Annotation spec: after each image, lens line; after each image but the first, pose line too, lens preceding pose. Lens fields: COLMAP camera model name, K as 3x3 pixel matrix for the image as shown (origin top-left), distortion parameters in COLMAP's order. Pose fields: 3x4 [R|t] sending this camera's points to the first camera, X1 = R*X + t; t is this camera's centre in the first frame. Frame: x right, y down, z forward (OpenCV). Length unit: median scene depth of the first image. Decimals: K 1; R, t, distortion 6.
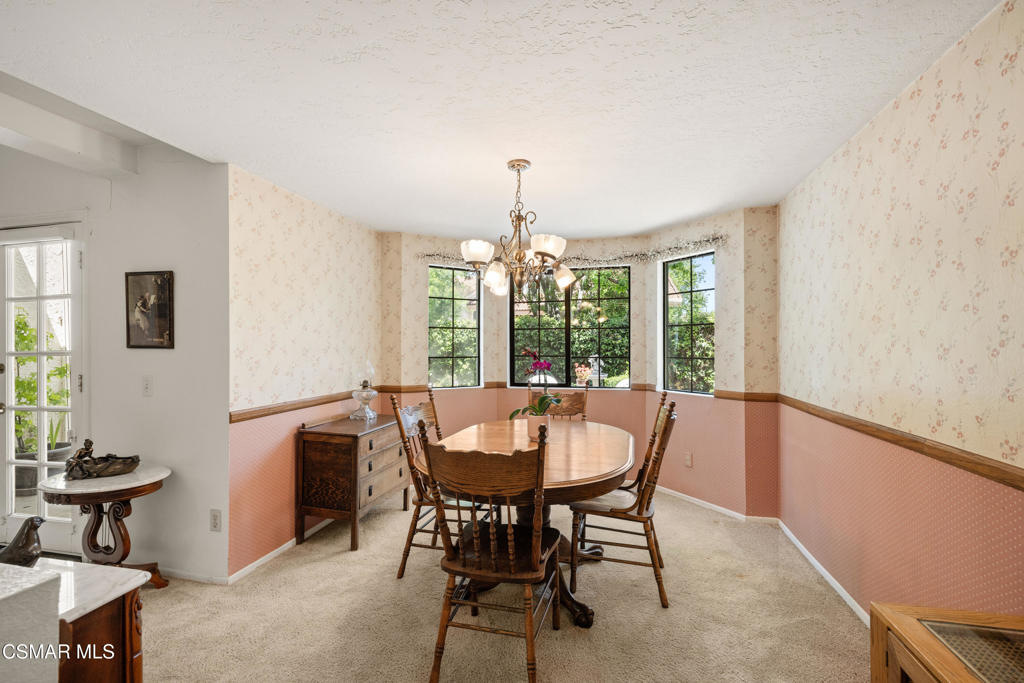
lens RADIAL K [[434.1, 0, 512.0], [0, 434.1, 341.5], [0, 0, 1]] dist [-0.008555, -0.000023]
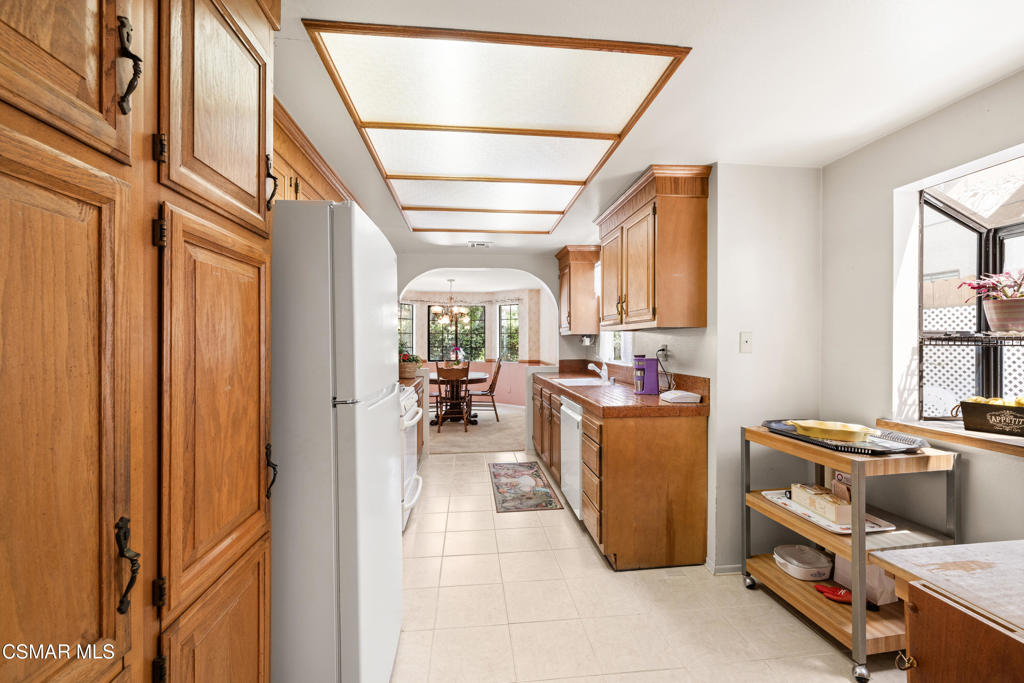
lens RADIAL K [[434.1, 0, 512.0], [0, 434.1, 341.5], [0, 0, 1]] dist [-0.008555, -0.000023]
pose [[0.938767, 0.001412, 0.344550, -0.414359], [-0.004955, 0.999944, 0.009401, -0.016546], [-0.344517, -0.010533, 0.938721, -1.292241]]
